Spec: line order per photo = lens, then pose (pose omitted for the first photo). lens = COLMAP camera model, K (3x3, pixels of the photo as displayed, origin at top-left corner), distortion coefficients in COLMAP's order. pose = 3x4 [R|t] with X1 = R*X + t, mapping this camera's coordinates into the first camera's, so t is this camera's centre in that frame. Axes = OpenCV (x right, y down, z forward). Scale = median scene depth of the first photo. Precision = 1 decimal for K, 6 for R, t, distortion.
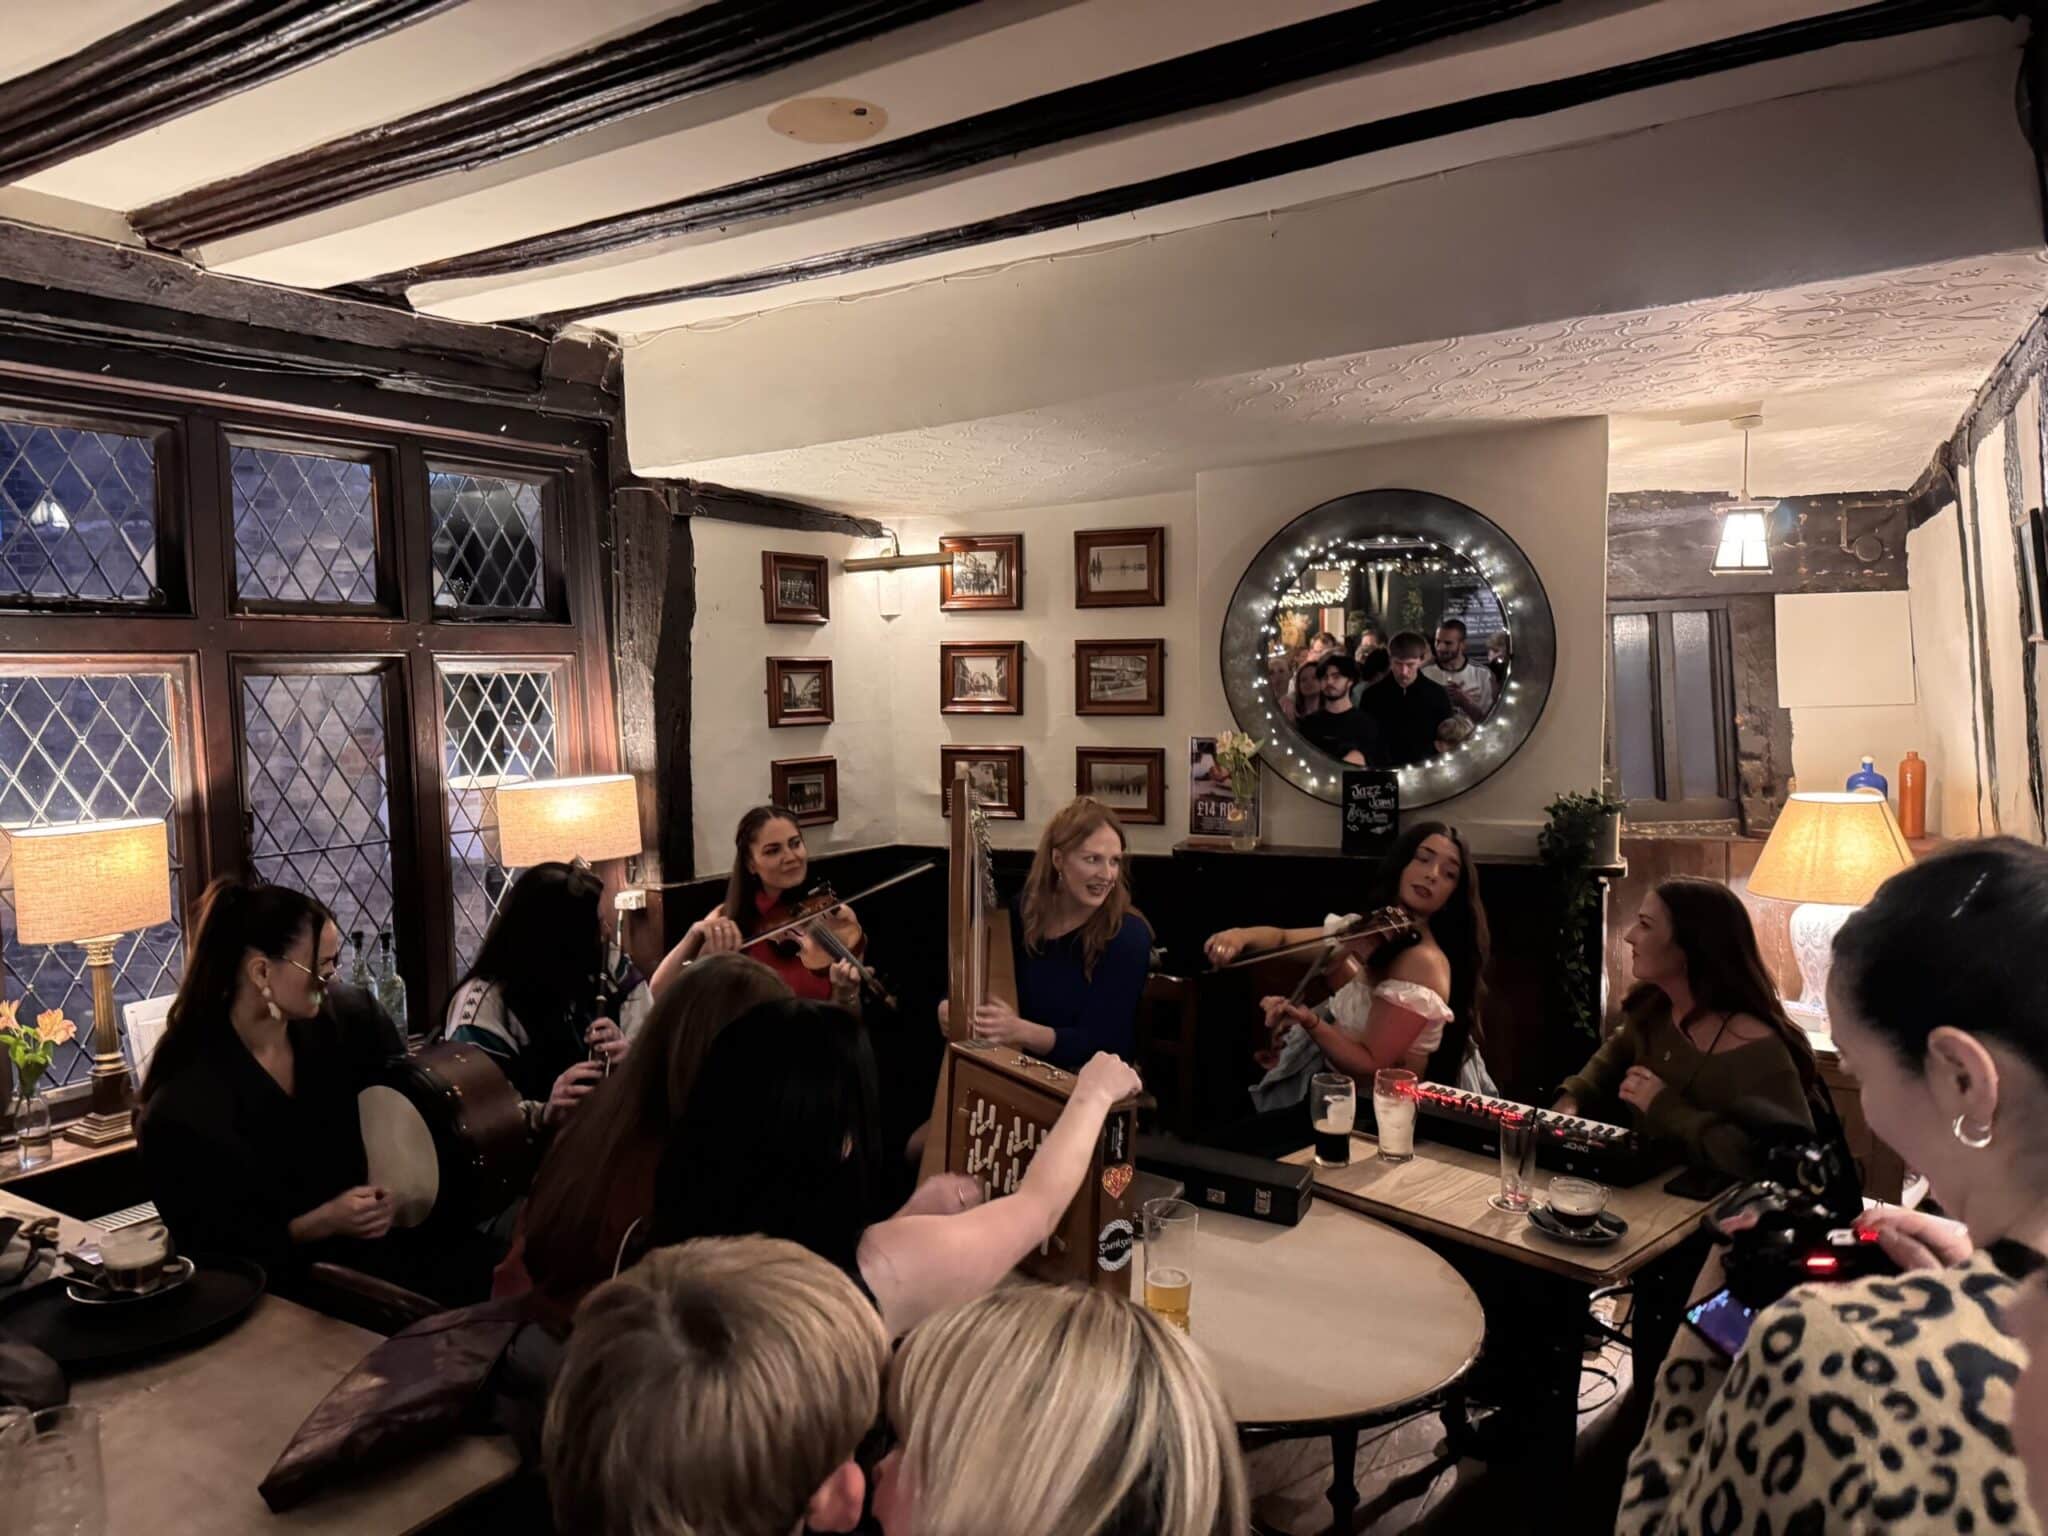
lens RADIAL K [[1435.4, 0, 1025.6], [0, 1435.4, 765.0], [0, 0, 1]] dist [0.091960, -0.120809]
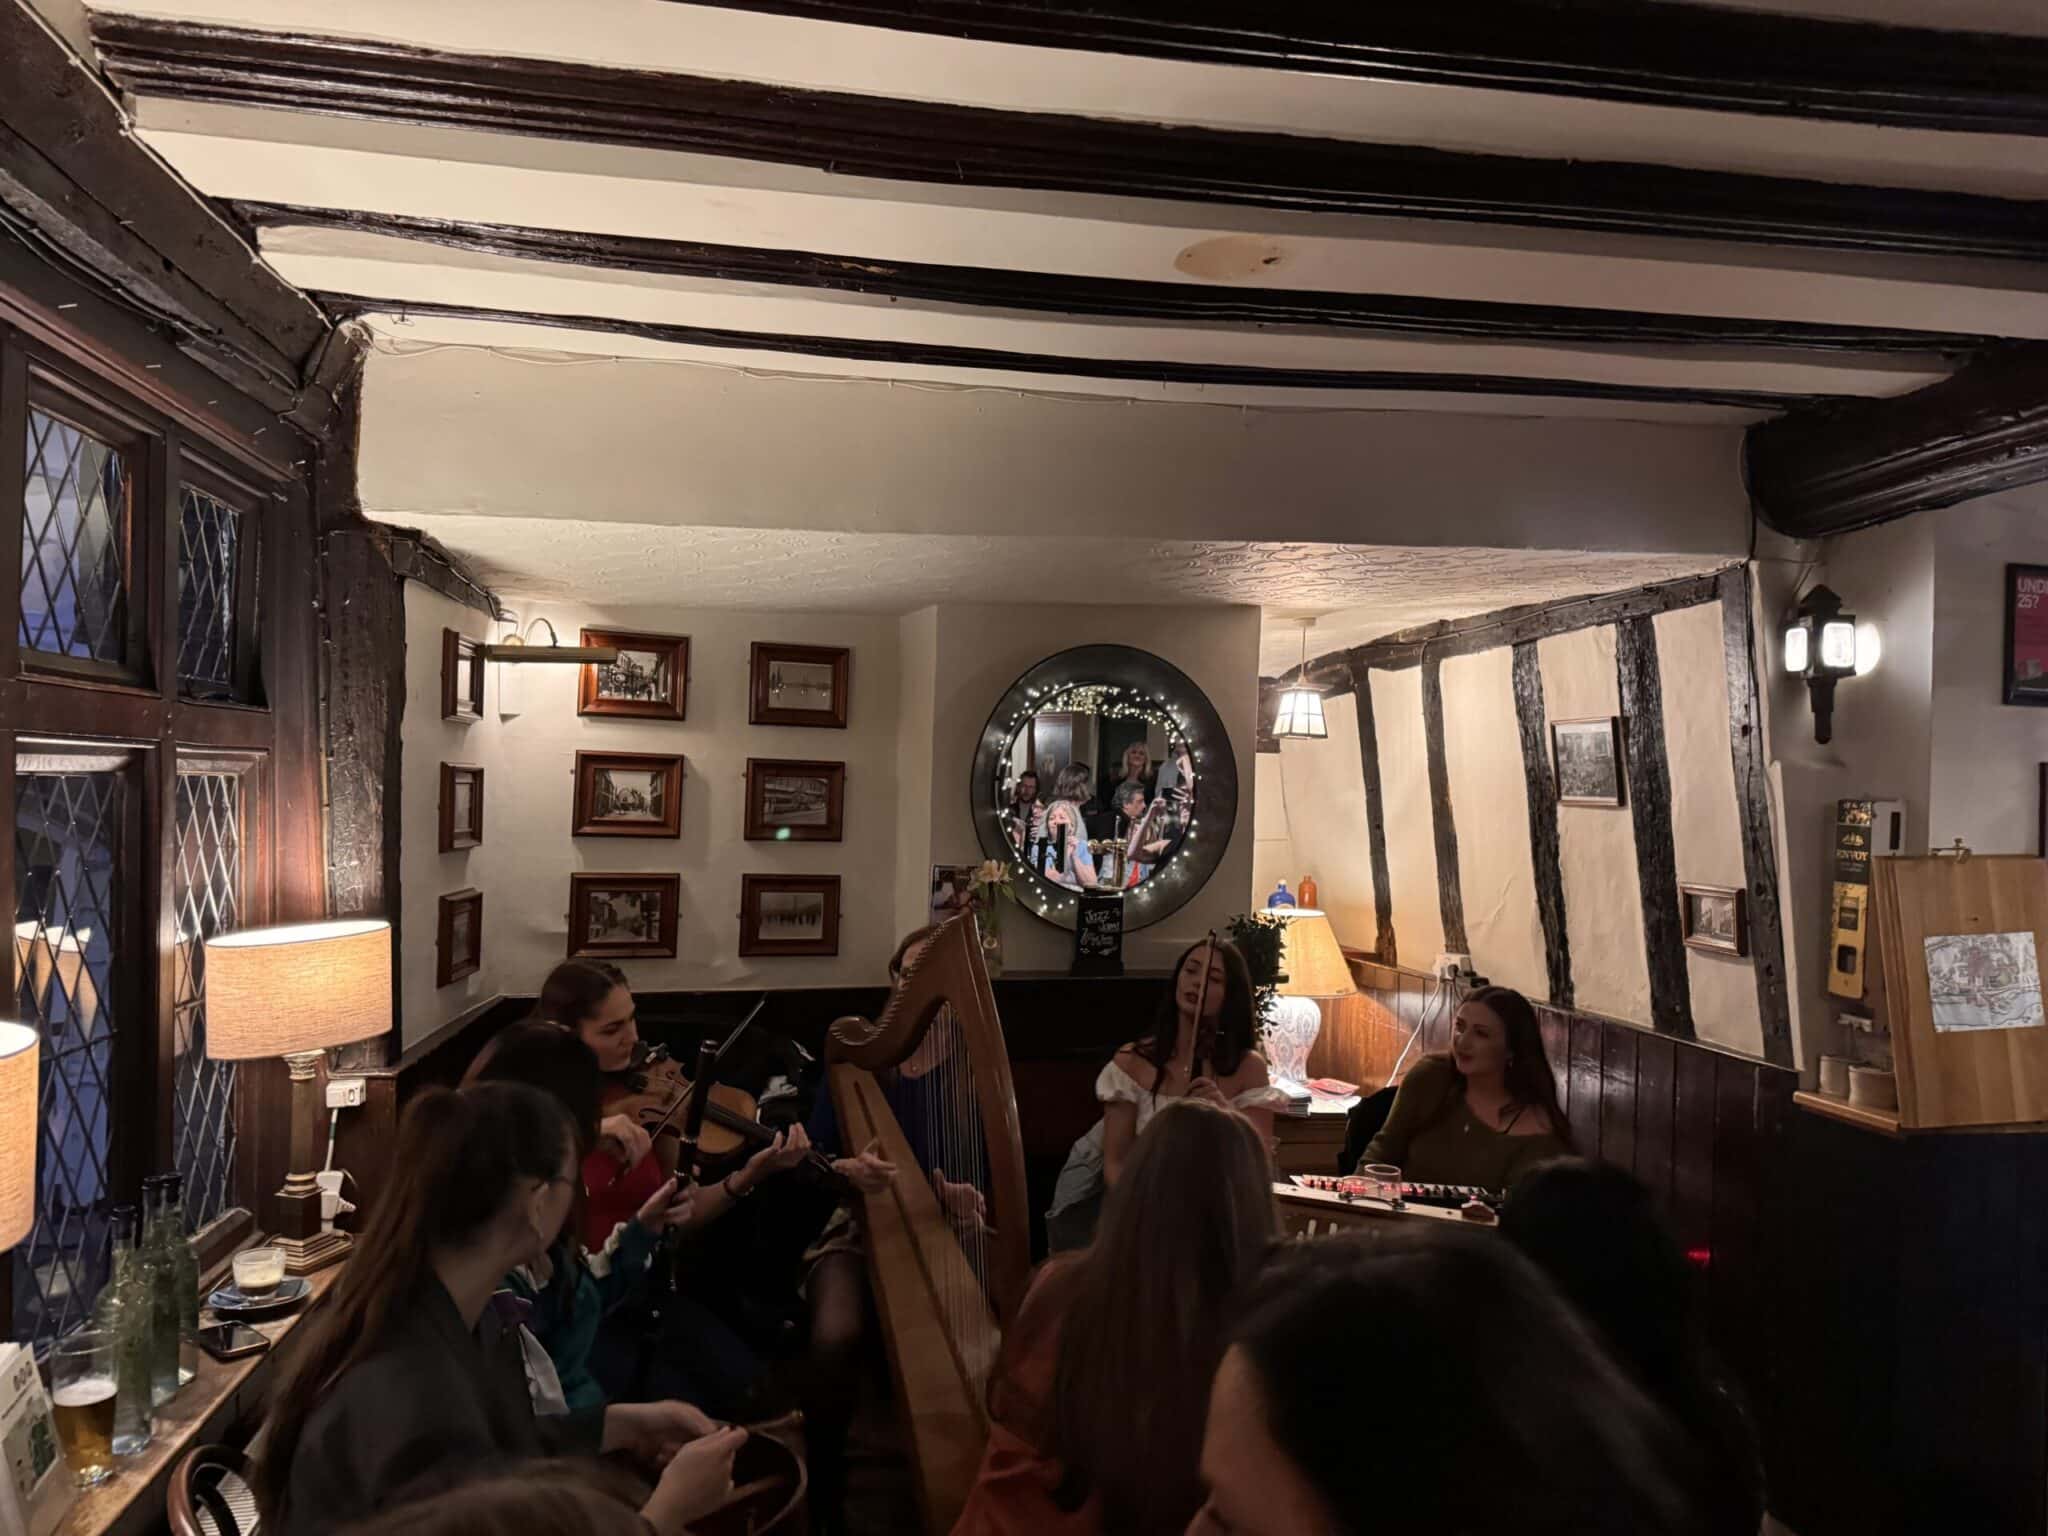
lens RADIAL K [[1435.4, 0, 1046.0], [0, 1435.4, 766.8], [0, 0, 1]] dist [0.091960, -0.120809]
pose [[0.741335, 0.046134, 0.669547, -0.498433], [0.004199, 0.997296, -0.073367, -0.014539], [-0.671122, 0.057201, 0.739137, 0.213072]]
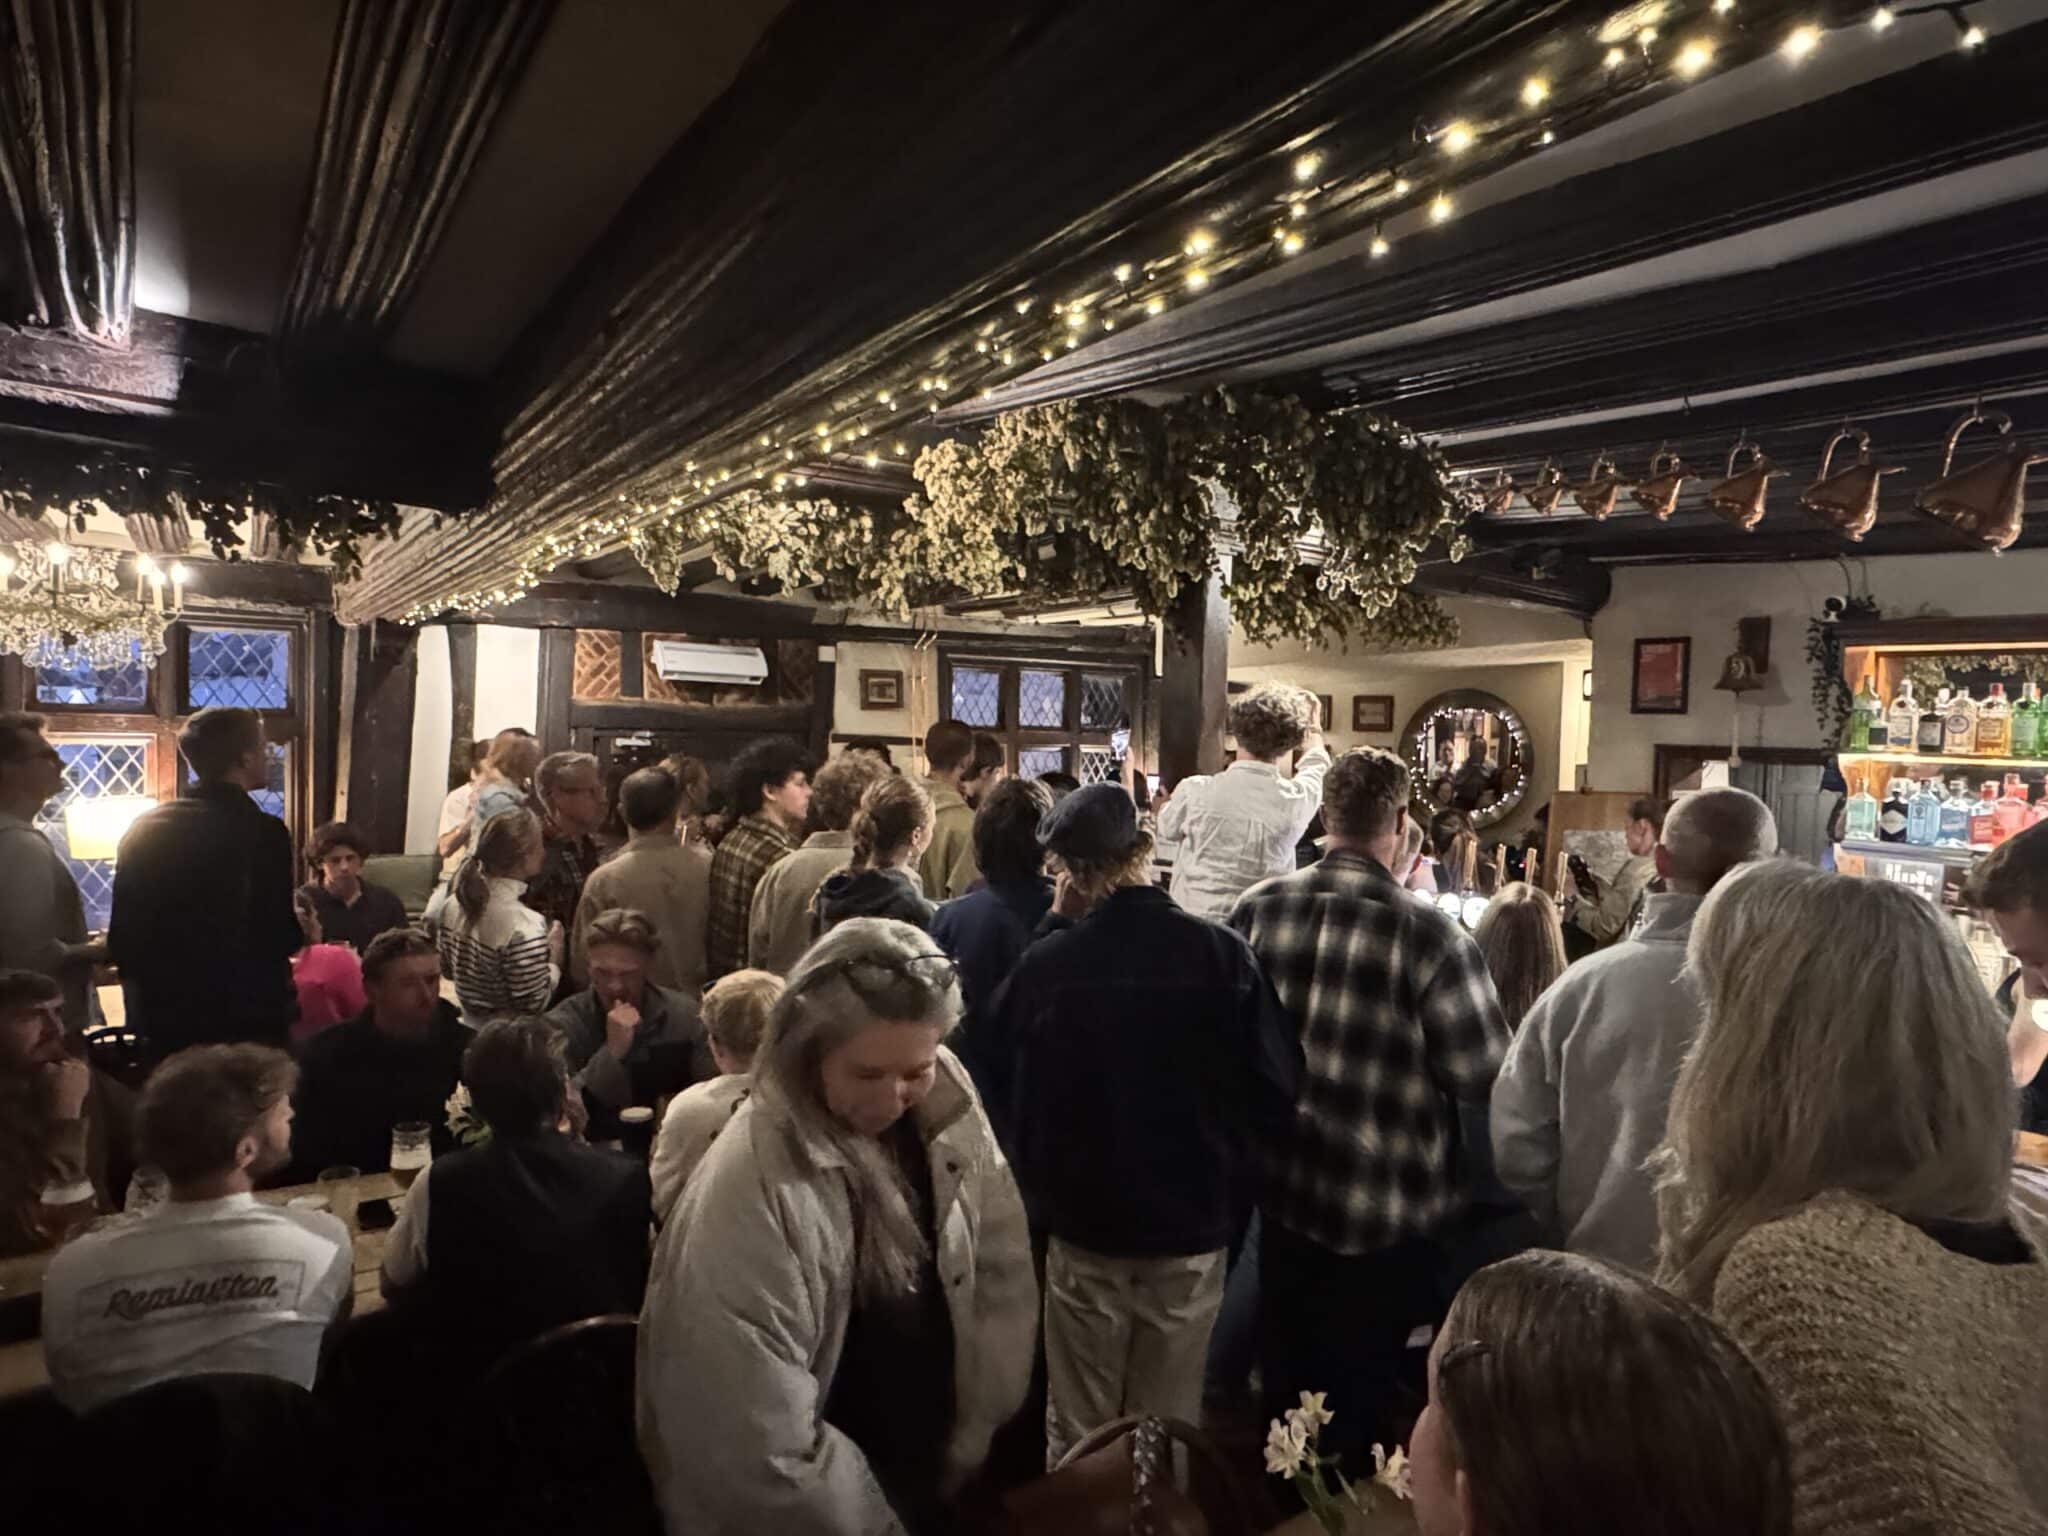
lens RADIAL K [[1244.5, 0, 1017.1], [0, 1244.5, 769.9], [0, 0, 1]] dist [0.008326, -0.001052]
pose [[0.906019, 0.048384, -0.420463, 0.414826], [-0.062643, 0.997832, -0.020161, 0.021415], [0.418576, 0.044605, 0.907086, -1.028366]]
